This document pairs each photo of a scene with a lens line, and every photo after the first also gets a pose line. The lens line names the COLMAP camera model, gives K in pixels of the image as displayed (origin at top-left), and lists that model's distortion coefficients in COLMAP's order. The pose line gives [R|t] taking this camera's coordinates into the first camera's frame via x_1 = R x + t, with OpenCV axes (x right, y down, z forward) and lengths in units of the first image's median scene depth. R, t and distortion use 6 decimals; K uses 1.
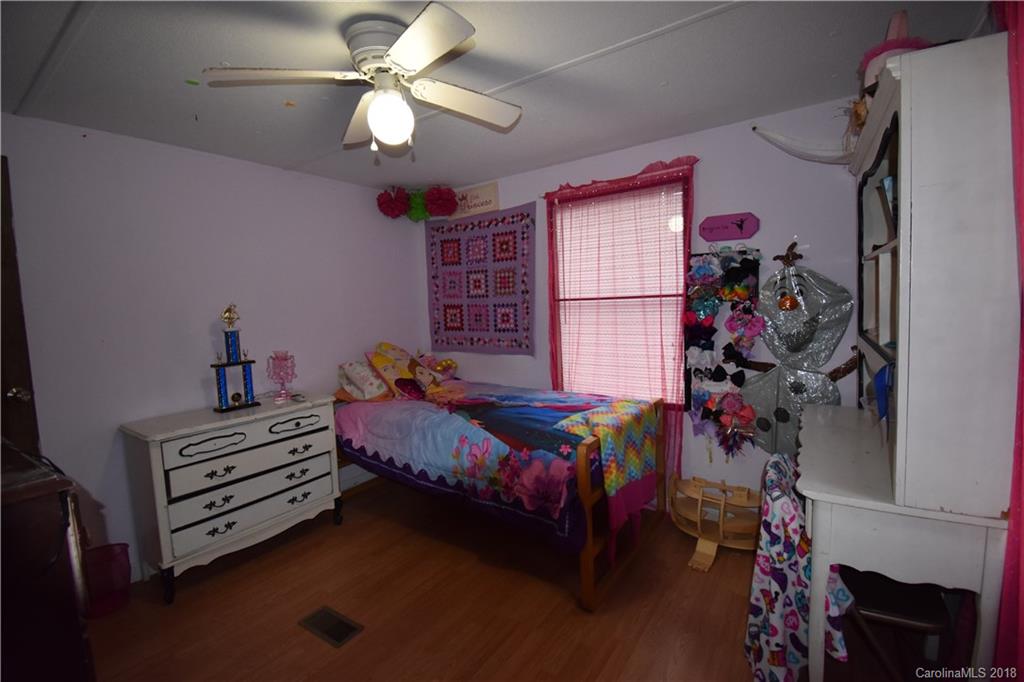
lens RADIAL K [[451.0, 0, 519.7], [0, 451.0, 337.7], [0, 0, 1]] dist [0.020977, -0.028089]
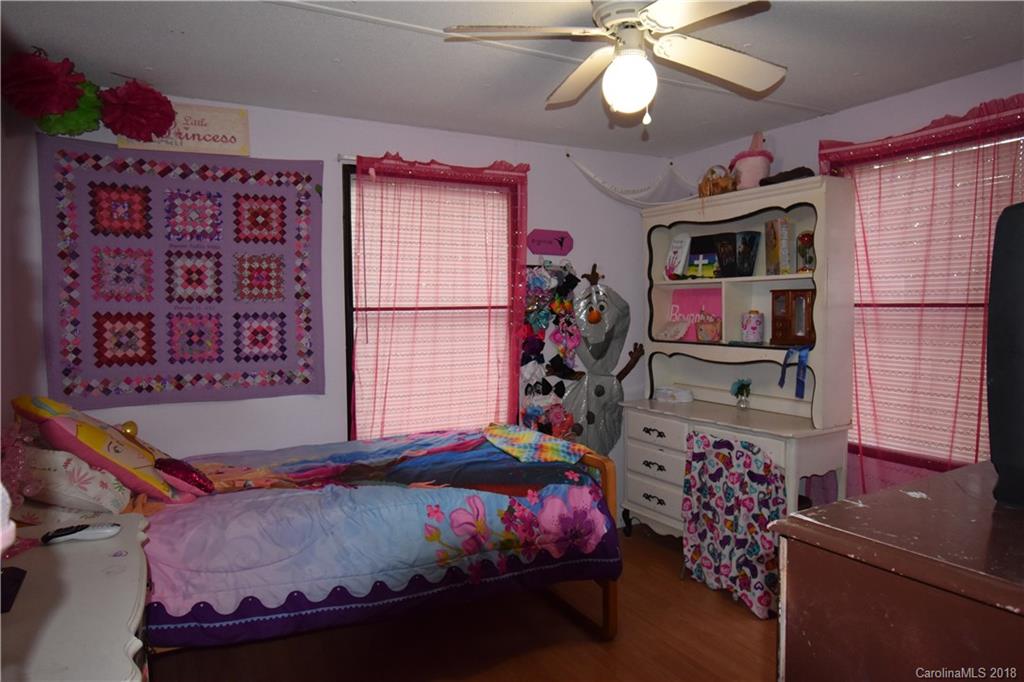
lens RADIAL K [[660.3, 0, 518.8], [0, 660.3, 338.3], [0, 0, 1]] dist [0.006636, -0.019345]
pose [[0.441614, -0.012851, 0.897113, -0.694361], [0.066241, 0.997636, -0.018317, -0.003238], [-0.894757, 0.067514, 0.441421, 0.317074]]
